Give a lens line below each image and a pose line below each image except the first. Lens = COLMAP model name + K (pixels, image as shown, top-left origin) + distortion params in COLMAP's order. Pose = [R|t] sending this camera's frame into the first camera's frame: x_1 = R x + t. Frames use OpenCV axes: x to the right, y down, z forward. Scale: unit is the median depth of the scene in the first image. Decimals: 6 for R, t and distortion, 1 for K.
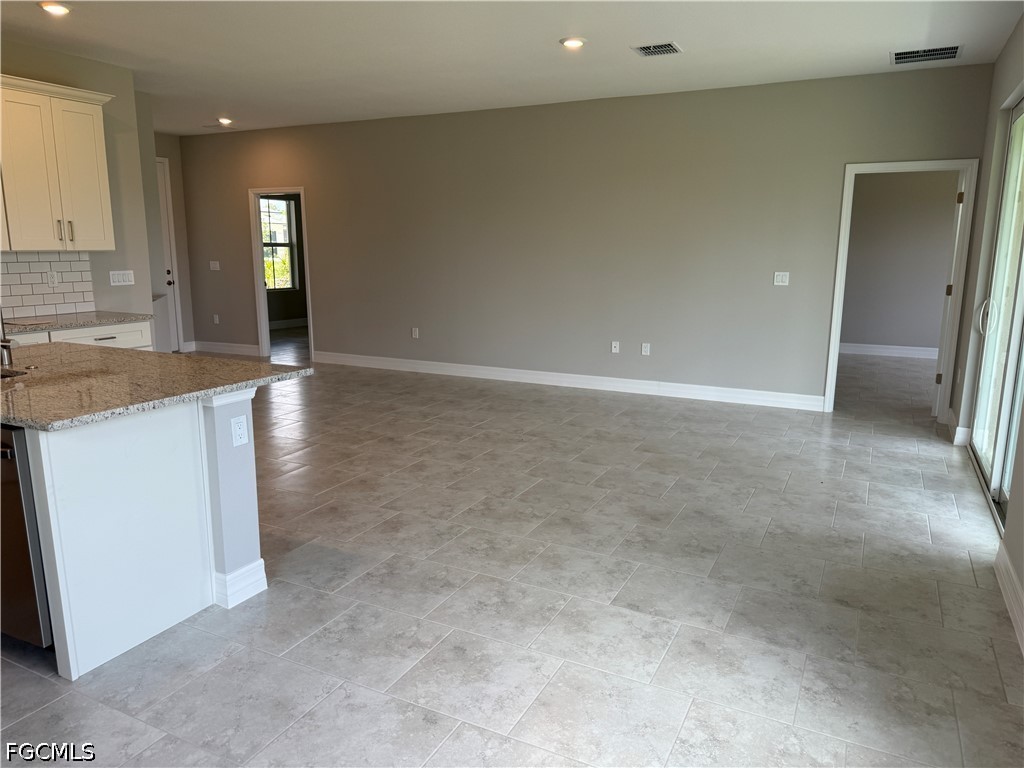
lens RADIAL K [[722.9, 0, 508.8], [0, 722.9, 381.9], [0, 0, 1]] dist [0.056997, -0.074767]
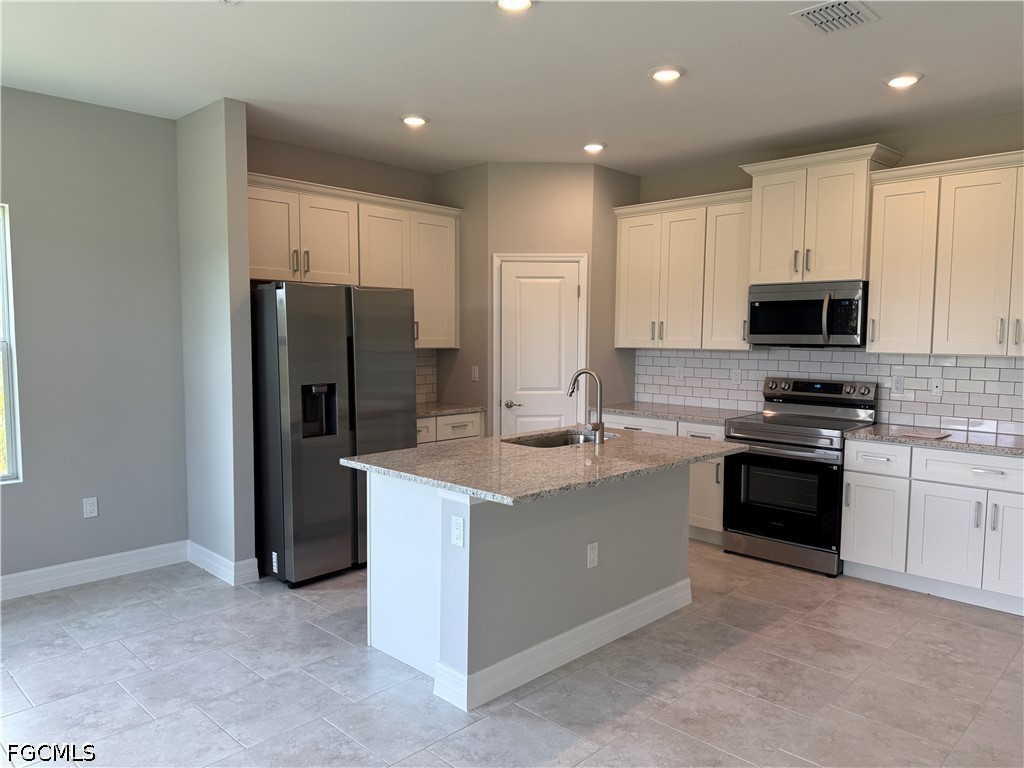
lens RADIAL K [[722.8, 0, 514.4], [0, 722.8, 388.1], [0, 0, 1]] dist [0.085235, -0.126016]
pose [[-0.298030, 0.069906, -0.951993, 0.344951], [-0.183731, 0.974465, 0.129074, -0.169961], [0.936708, 0.213378, -0.277576, 0.827138]]
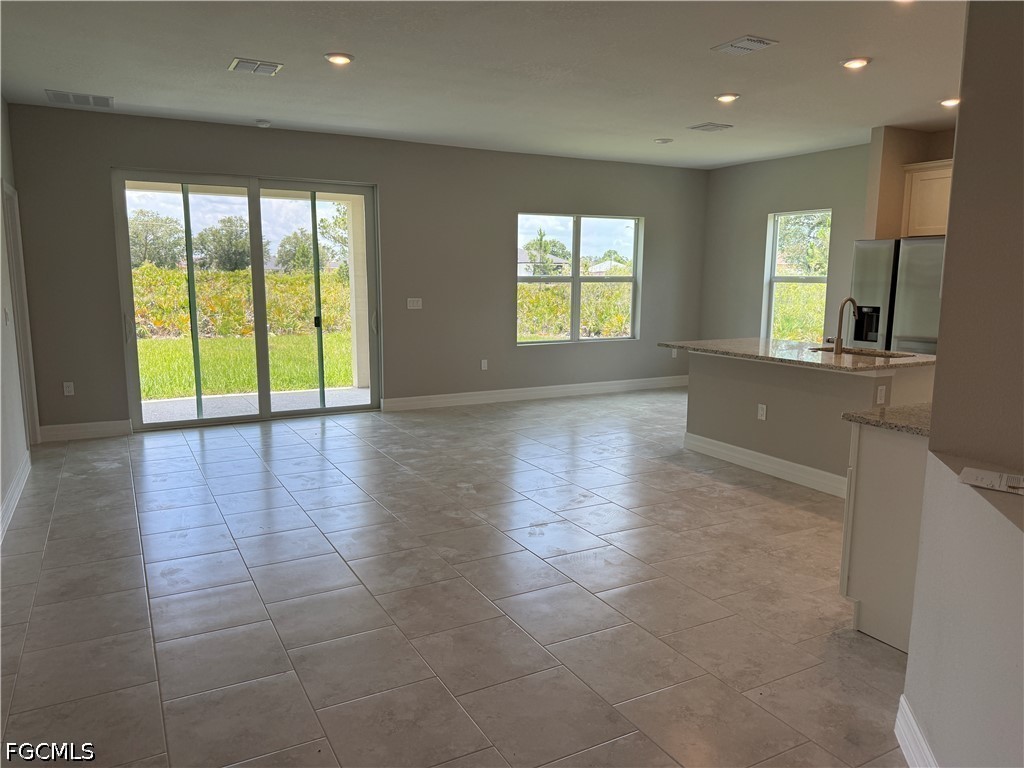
lens RADIAL K [[725.5, 0, 508.3], [0, 725.5, 379.4], [0, 0, 1]] dist [0.089938, -0.123032]
pose [[-0.825043, -0.088226, 0.558141, -0.702112], [0.097133, 0.950891, 0.293890, -0.363235], [-0.556660, 0.296685, -0.775956, 1.875403]]
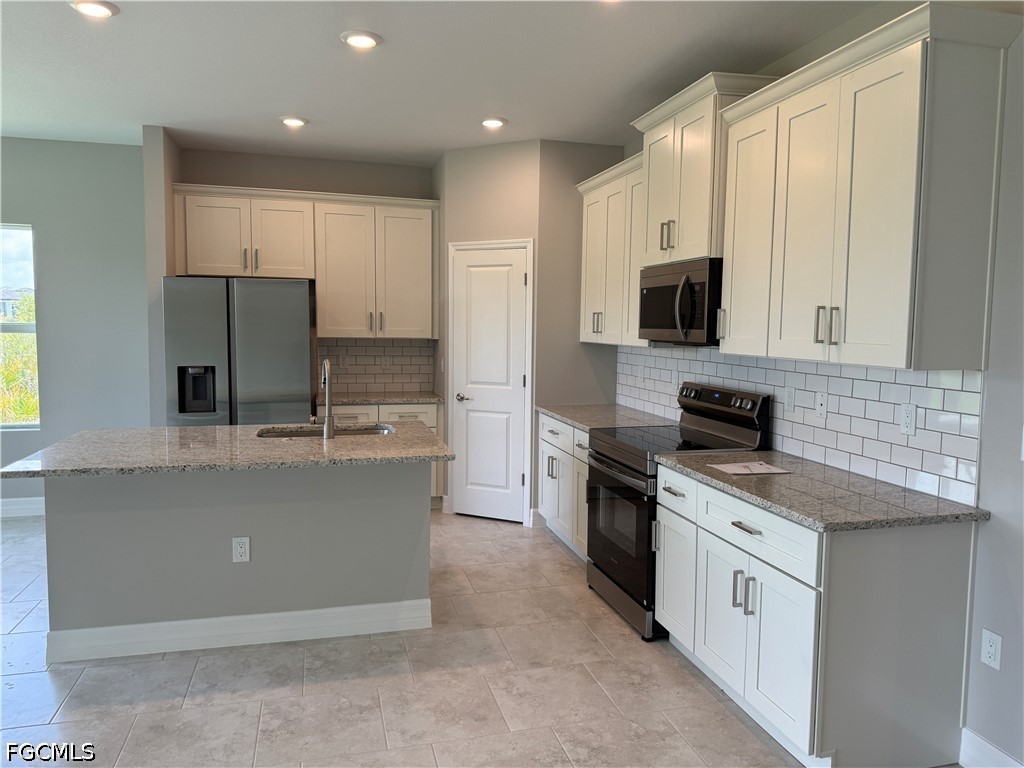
lens RADIAL K [[721.2, 0, 518.3], [0, 721.2, 376.2], [0, 0, 1]] dist [0.082099, -0.121793]
pose [[-0.737742, 0.038383, -0.673991, -0.098013], [-0.141109, 0.967561, 0.209558, -0.282180], [0.660171, 0.249706, -0.708394, 1.392659]]
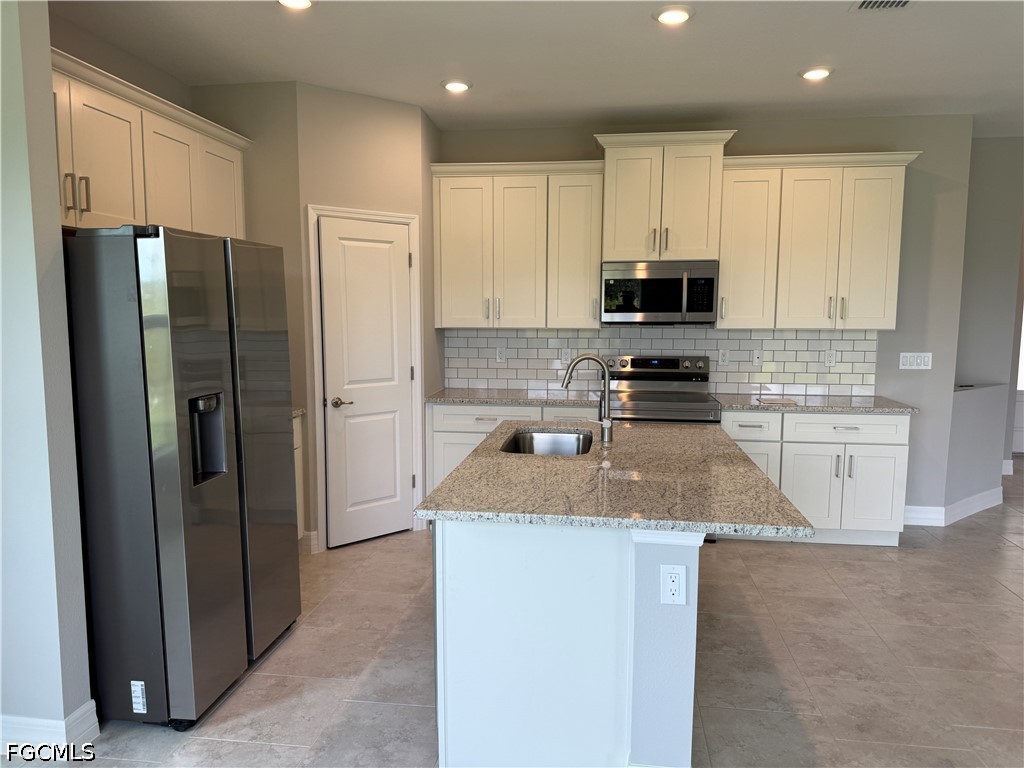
lens RADIAL K [[722.8, 0, 514.4], [0, 722.8, 388.1], [0, 0, 1]] dist [0.085235, -0.126016]
pose [[0.331216, 0.098523, -0.938397, 0.156073], [-0.177746, 0.983243, 0.040494, -0.081048], [0.926662, 0.153384, 0.343177, 0.359778]]
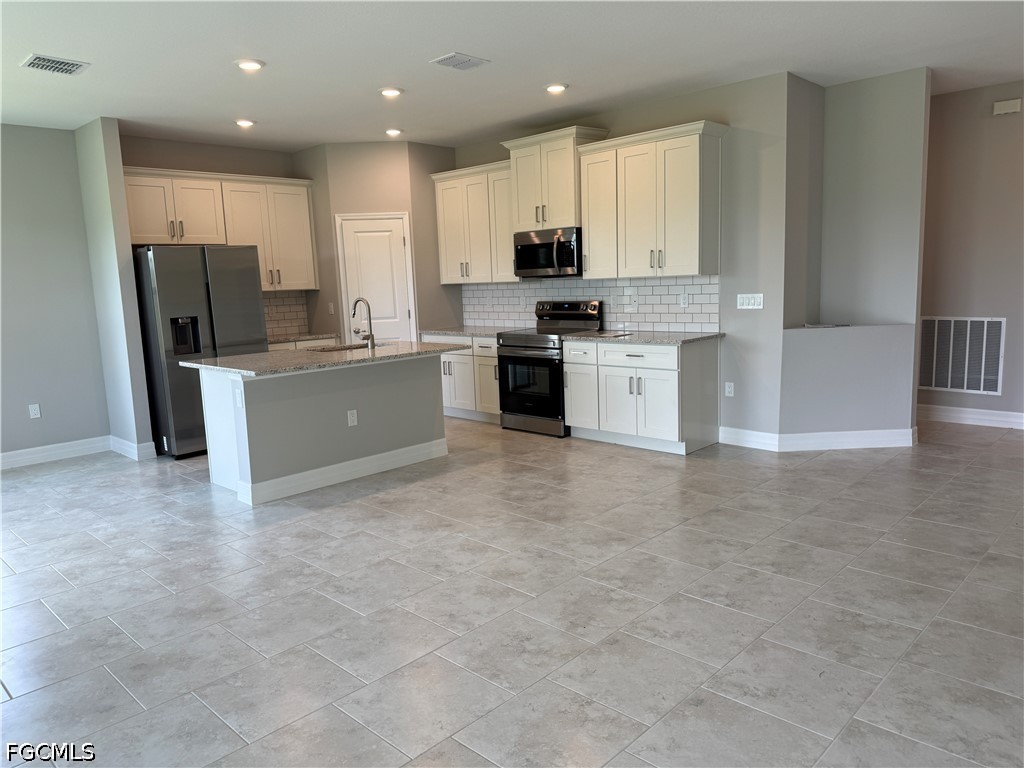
lens RADIAL K [[714.4, 0, 510.7], [0, 714.4, 390.2], [0, 0, 1]] dist [0.080805, -0.129141]
pose [[-0.291199, 0.158111, -0.943506, 0.617057], [-0.141079, 0.968367, 0.205819, -0.233944], [0.946203, 0.193043, -0.259681, 1.258933]]
